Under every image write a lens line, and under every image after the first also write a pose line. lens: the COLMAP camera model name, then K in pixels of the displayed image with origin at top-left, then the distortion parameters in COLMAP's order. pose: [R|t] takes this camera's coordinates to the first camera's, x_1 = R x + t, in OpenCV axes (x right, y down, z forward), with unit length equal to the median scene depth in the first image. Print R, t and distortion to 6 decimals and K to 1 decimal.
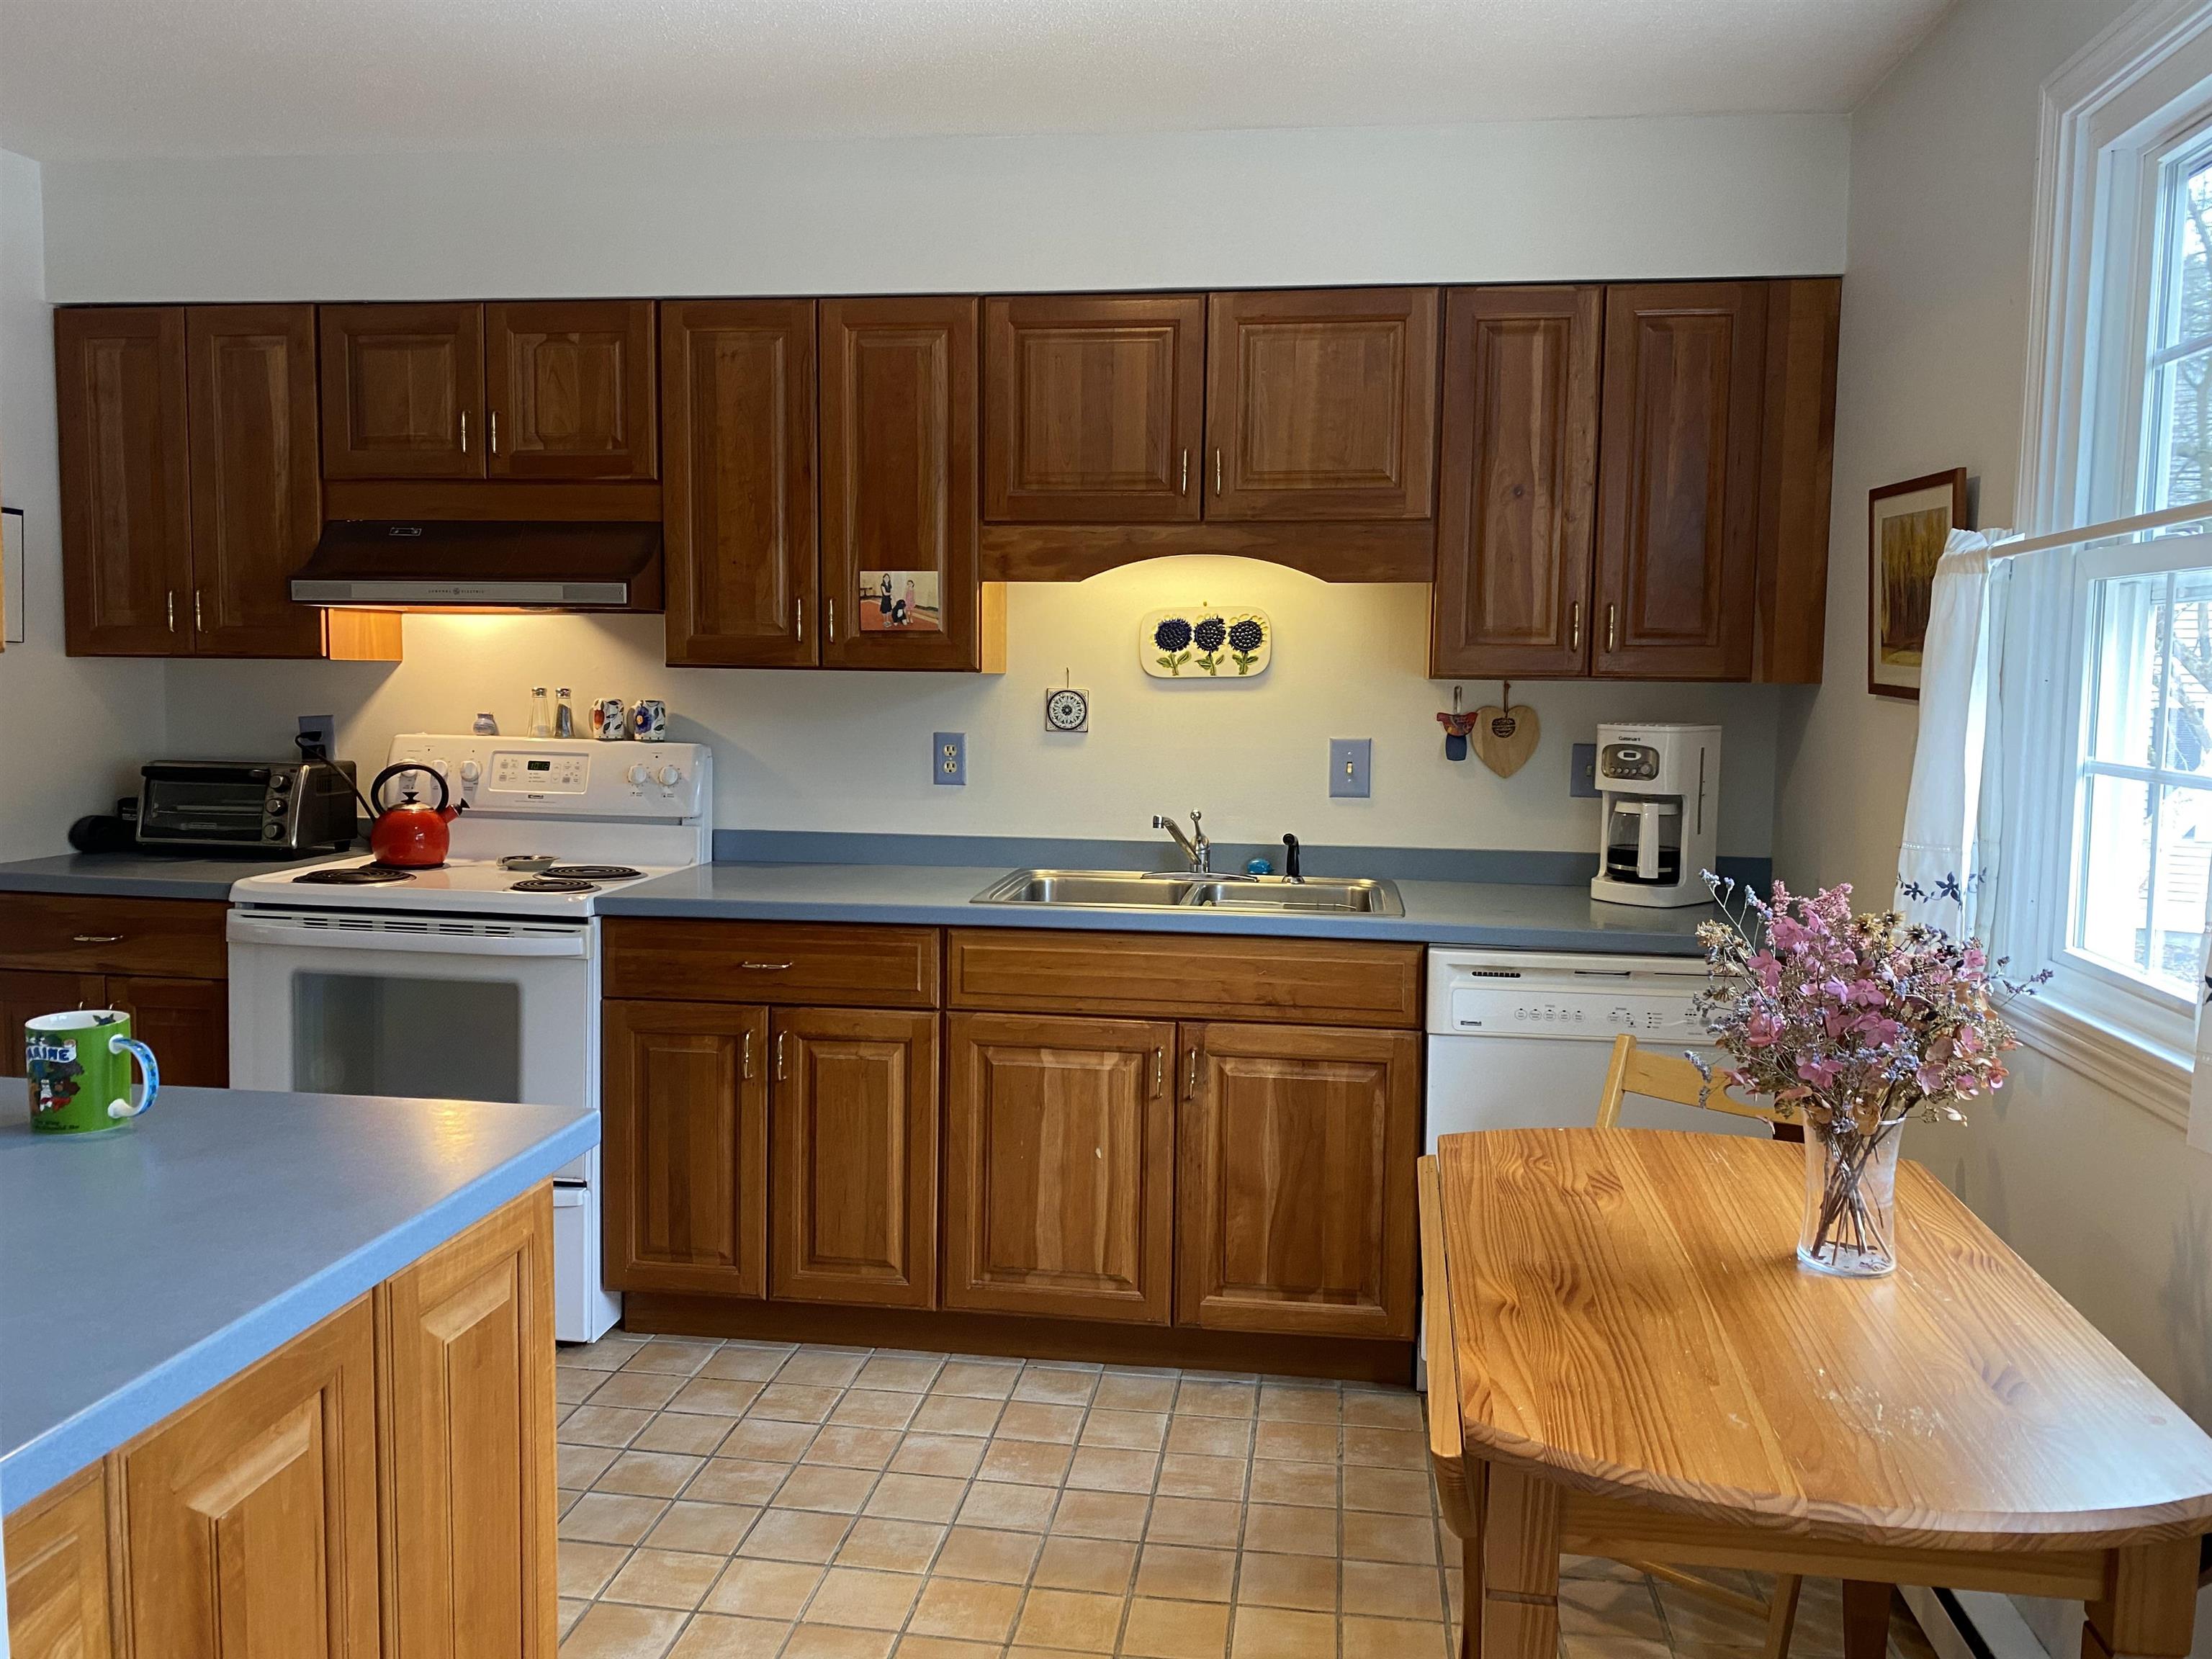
lens RADIAL K [[1675.1, 0, 1106.0], [0, 1675.1, 829.5], [0, 0, 1]] dist [0.000667, 0.000066]
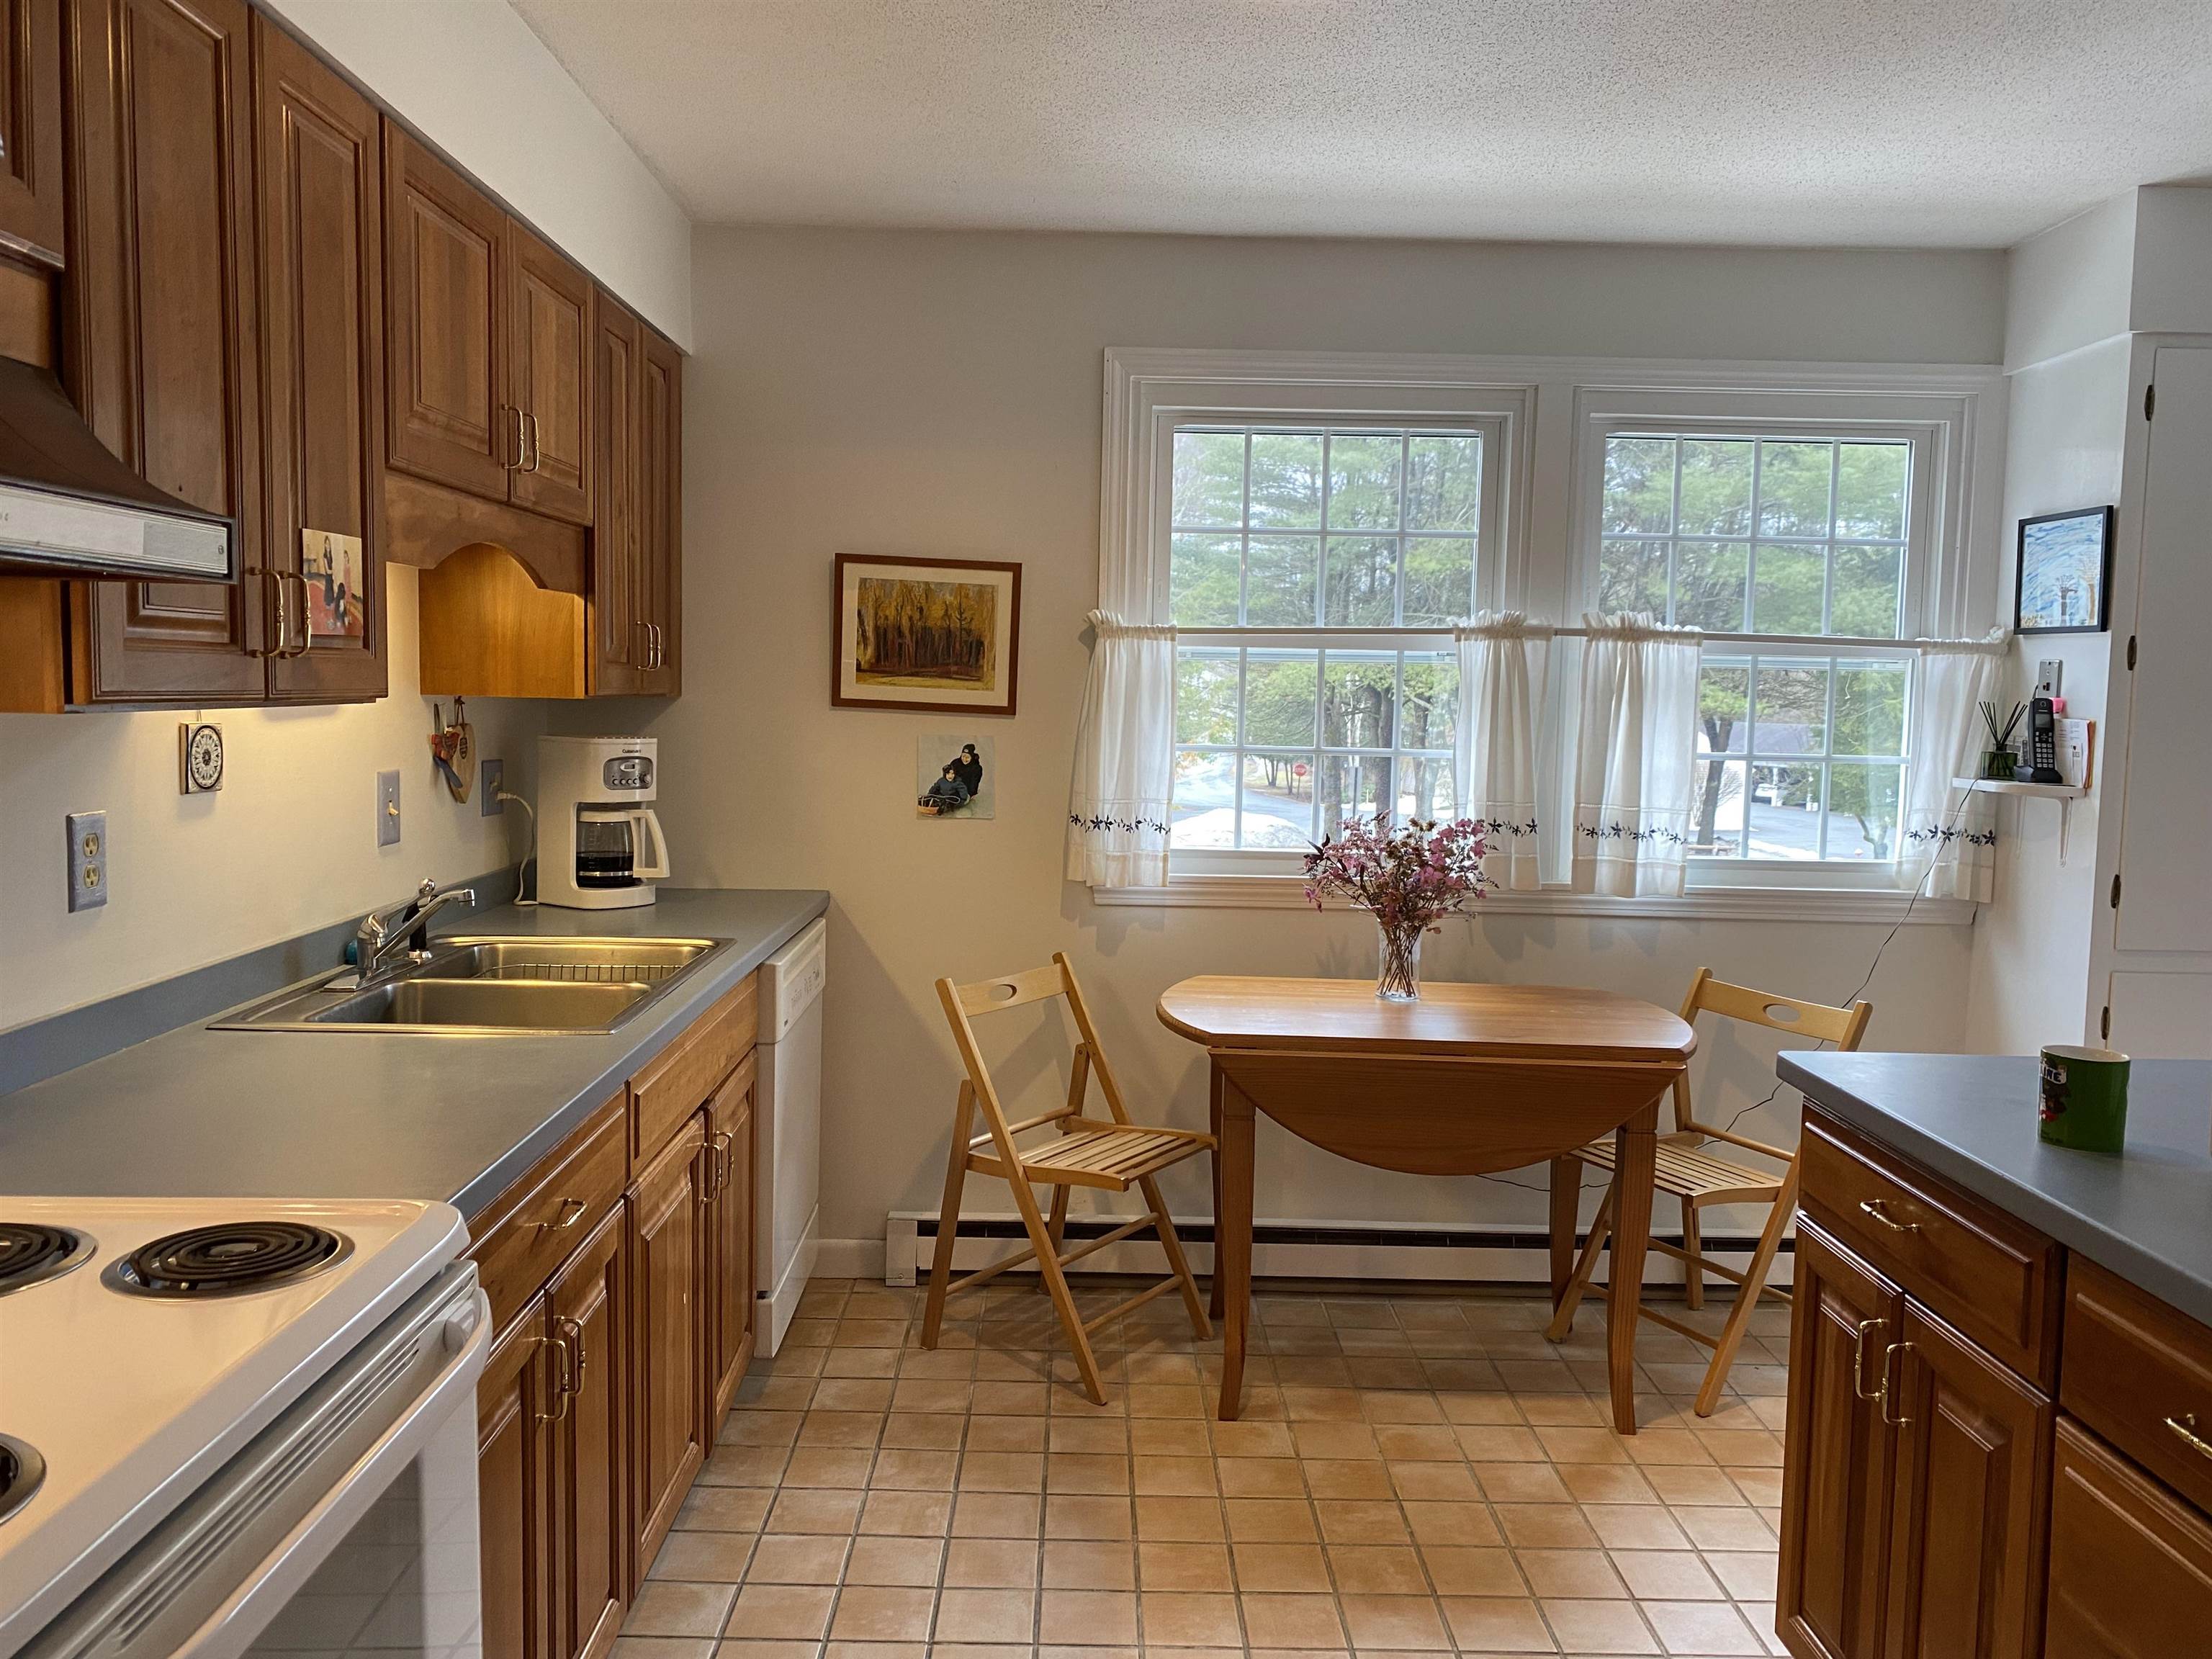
lens RADIAL K [[1675.1, 0, 1106.0], [0, 1675.1, 829.5], [0, 0, 1]] dist [0.000667, 0.000066]
pose [[-0.150814, -0.102232, 0.983262, -0.812428], [0.070529, 0.990991, 0.113853, -0.108253], [-0.986043, 0.086519, -0.142245, 0.899906]]
